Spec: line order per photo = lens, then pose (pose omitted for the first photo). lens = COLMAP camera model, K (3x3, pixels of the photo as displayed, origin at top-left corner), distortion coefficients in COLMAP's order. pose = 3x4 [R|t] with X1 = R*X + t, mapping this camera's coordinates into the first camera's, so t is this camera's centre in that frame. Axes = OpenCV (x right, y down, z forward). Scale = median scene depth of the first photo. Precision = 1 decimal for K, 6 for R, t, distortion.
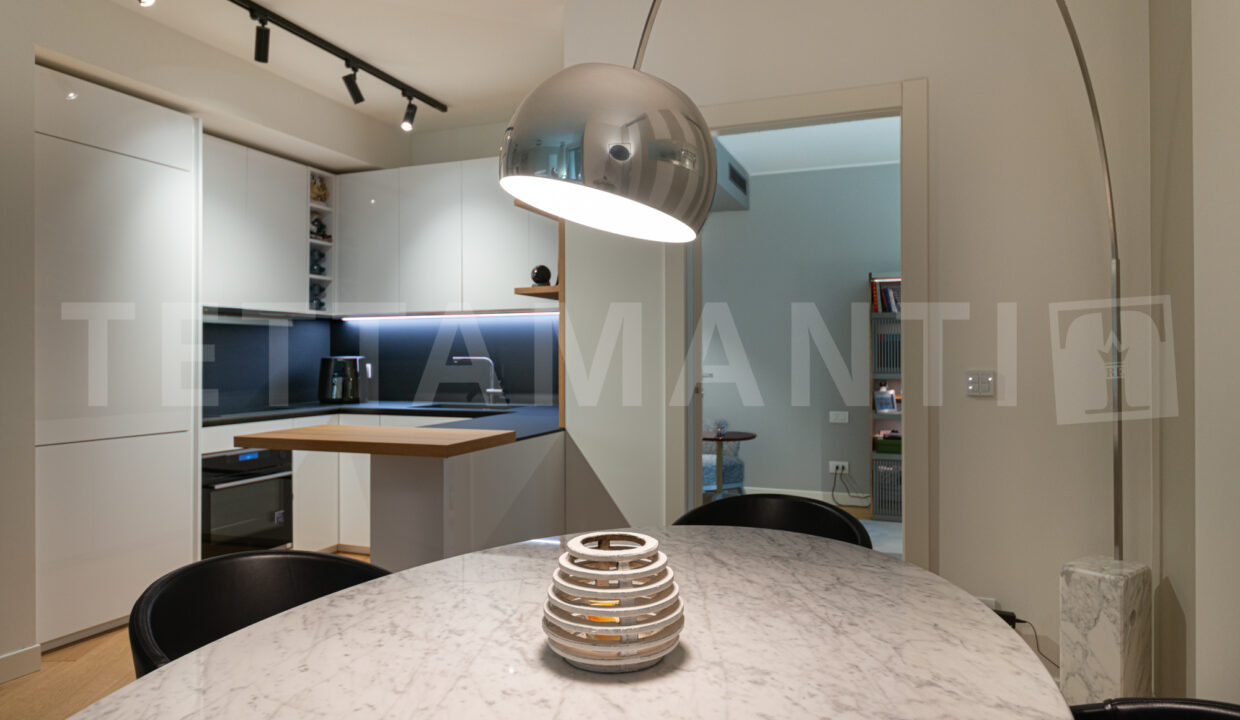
lens RADIAL K [[750.5, 0, 622.0], [0, 750.5, 350.0], [0, 0, 1]] dist [-0.002819, -0.000543]
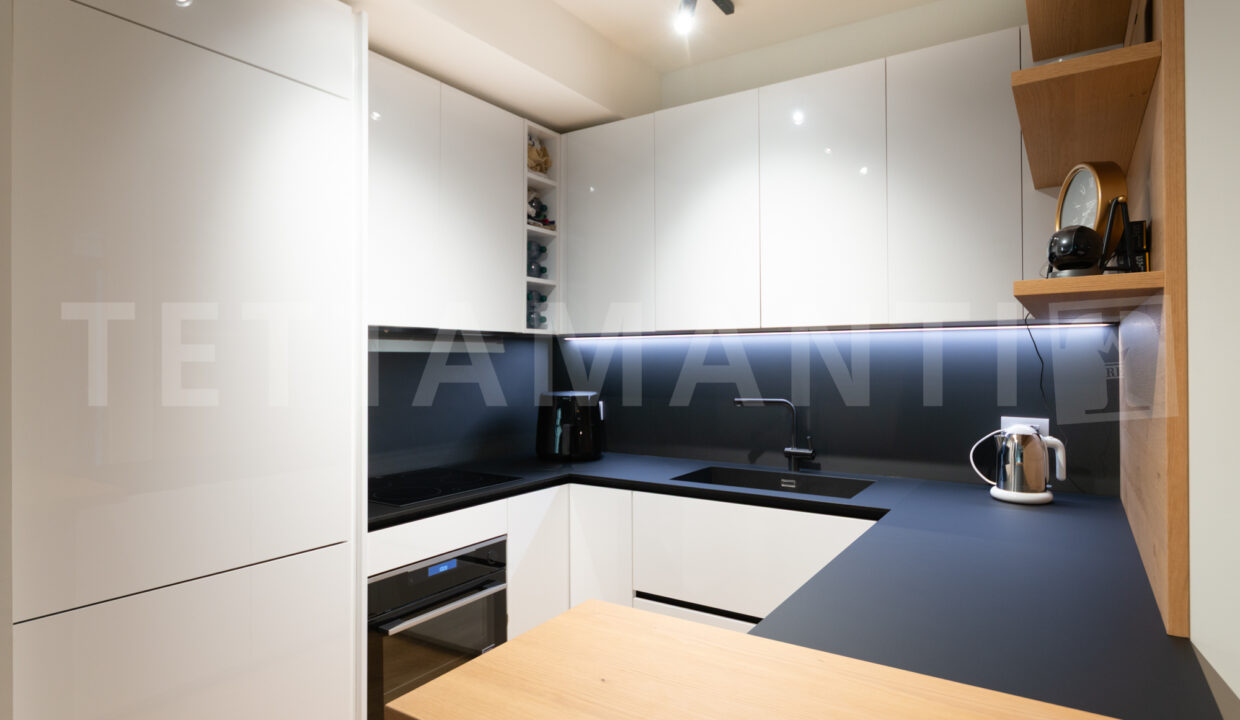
lens RADIAL K [[675.4, 0, 621.4], [0, 675.4, 362.6], [0, 0, 1]] dist [0.002000, 0.000186]
pose [[0.974685, 0.004170, -0.223545, -0.187364], [-0.000933, 0.999893, 0.014585, -0.029803], [0.223582, -0.014007, 0.974585, 0.401297]]
